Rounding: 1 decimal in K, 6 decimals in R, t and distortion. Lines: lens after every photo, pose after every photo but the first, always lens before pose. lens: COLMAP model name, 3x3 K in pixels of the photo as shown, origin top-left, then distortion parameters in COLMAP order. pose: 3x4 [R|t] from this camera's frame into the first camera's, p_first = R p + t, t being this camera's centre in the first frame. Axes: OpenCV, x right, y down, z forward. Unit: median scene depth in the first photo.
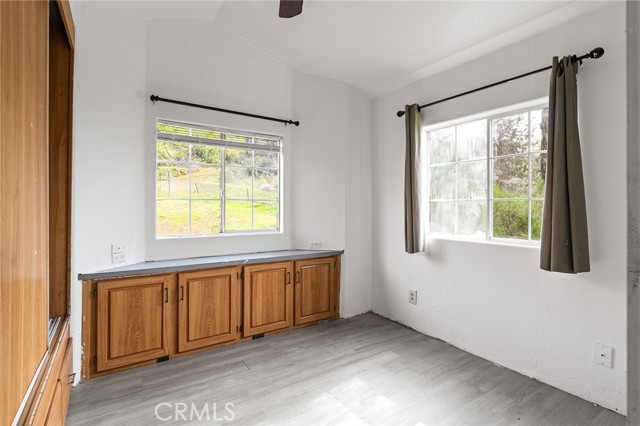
lens RADIAL K [[316.2, 0, 320.0], [0, 316.2, 208.4], [0, 0, 1]] dist [-0.002548, 0.000629]
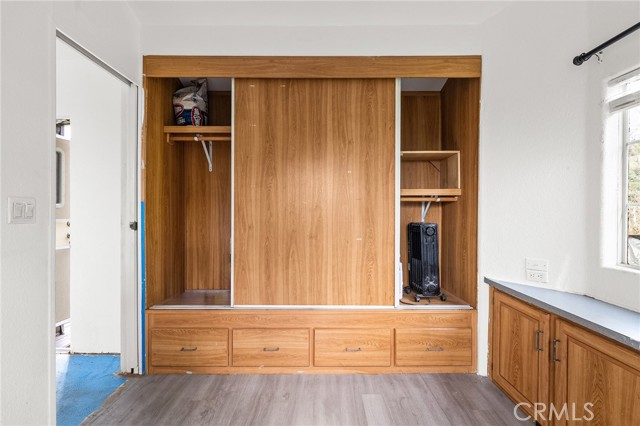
lens RADIAL K [[281.4, 0, 319.6], [0, 281.4, 213.9], [0, 0, 1]] dist [-0.001285, -0.000158]
pose [[-0.562399, 0.003028, -0.826860, 0.334447], [-0.005819, 0.999954, 0.007620, -0.014883], [0.826845, 0.009097, -0.562356, 0.974850]]
